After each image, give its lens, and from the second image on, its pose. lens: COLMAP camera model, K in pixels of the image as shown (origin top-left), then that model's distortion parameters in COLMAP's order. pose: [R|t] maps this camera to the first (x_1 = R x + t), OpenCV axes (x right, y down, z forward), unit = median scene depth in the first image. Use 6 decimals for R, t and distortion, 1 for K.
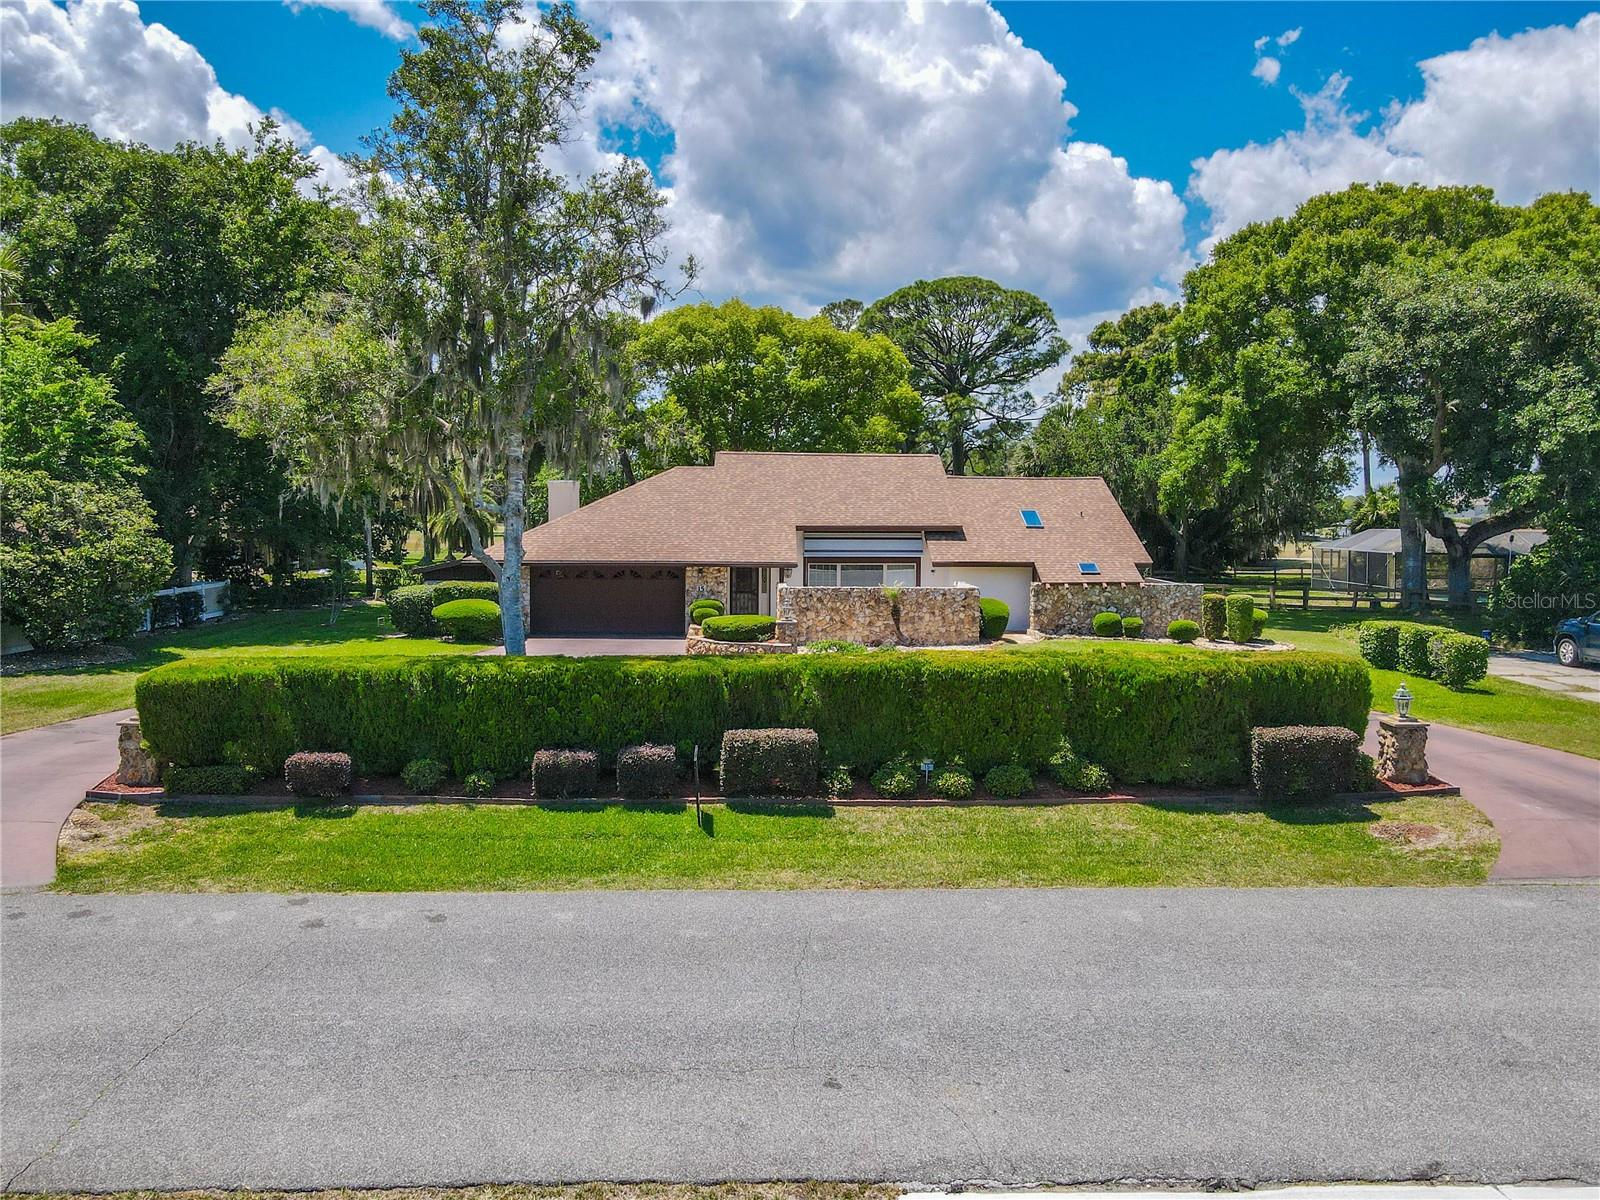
lens RADIAL K [[1184.6, 0, 801.2], [0, 1184.6, 577.8], [0, 0, 1]] dist [-0.001438, 0.030390]
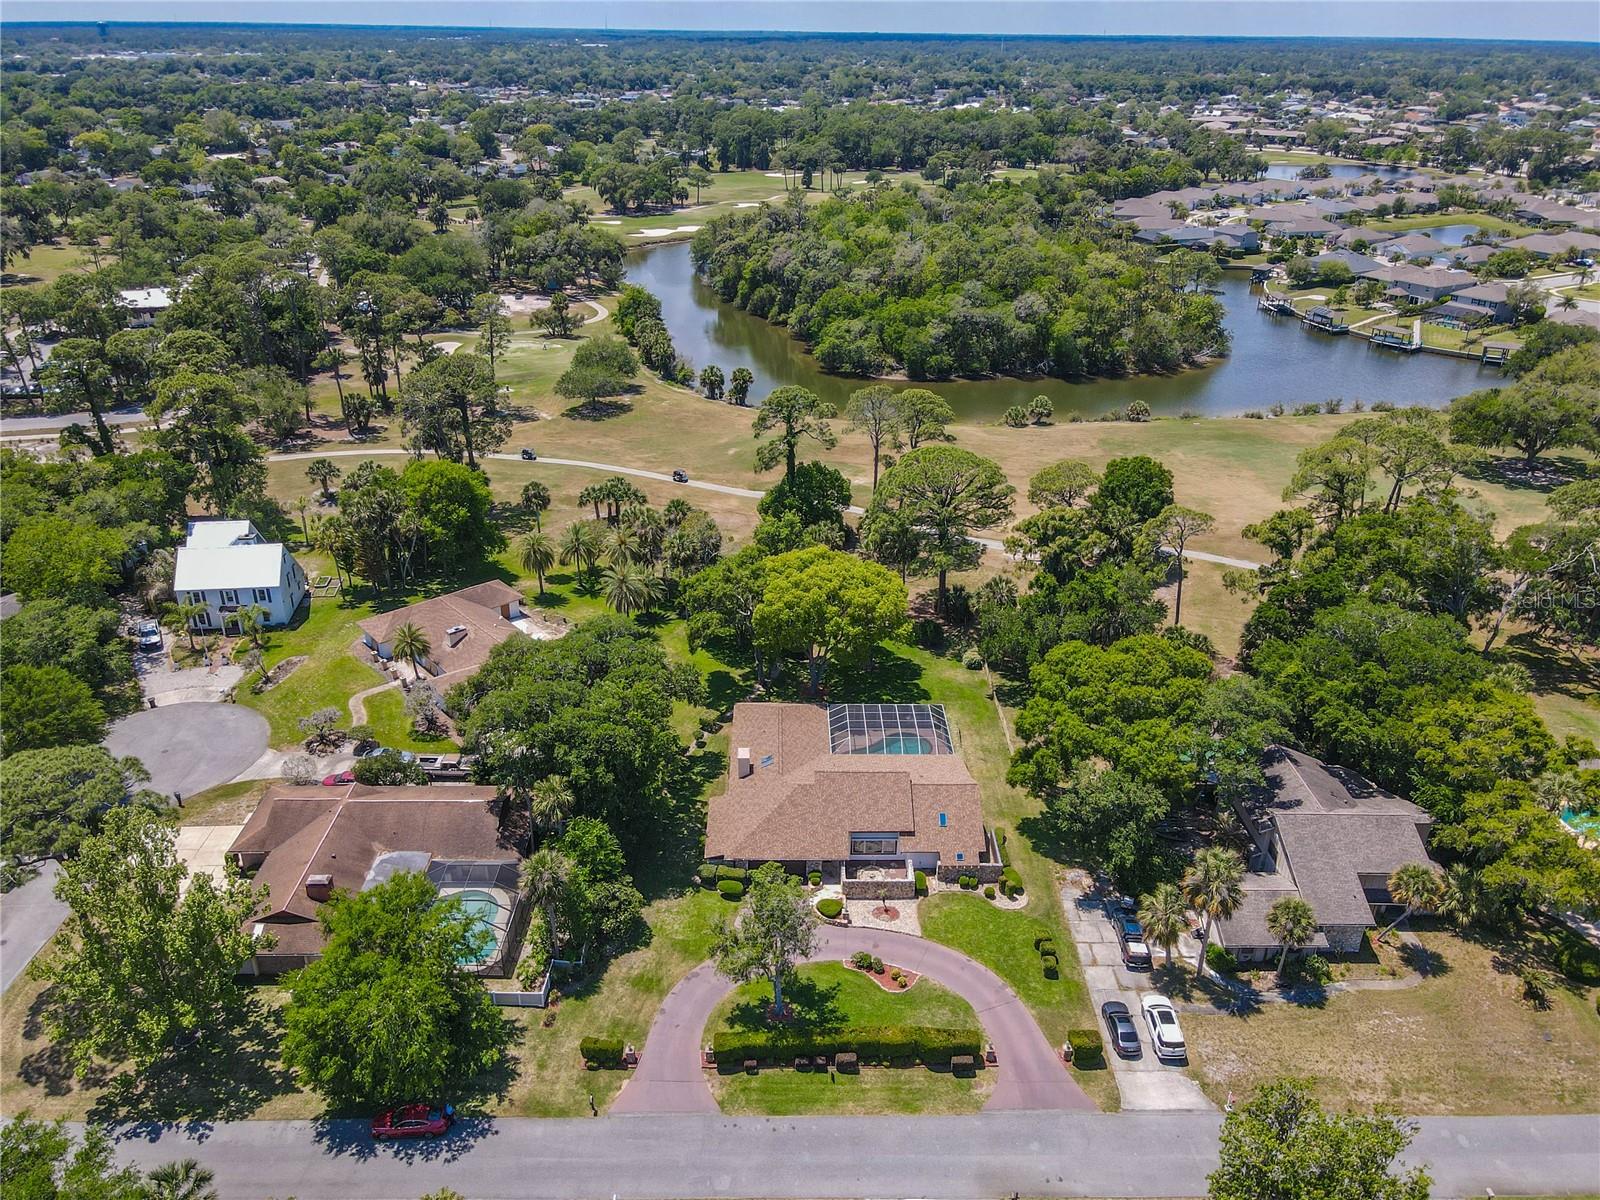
lens RADIAL K [[1184.6, 0, 801.2], [0, 1184.6, 577.8], [0, 0, 1]] dist [-0.001438, 0.030390]
pose [[0.999620, 0.016352, -0.022198, -0.068812], [-0.007061, 0.930123, 0.367181, -1.752415], [0.026651, -0.366884, 0.929885, -1.387082]]
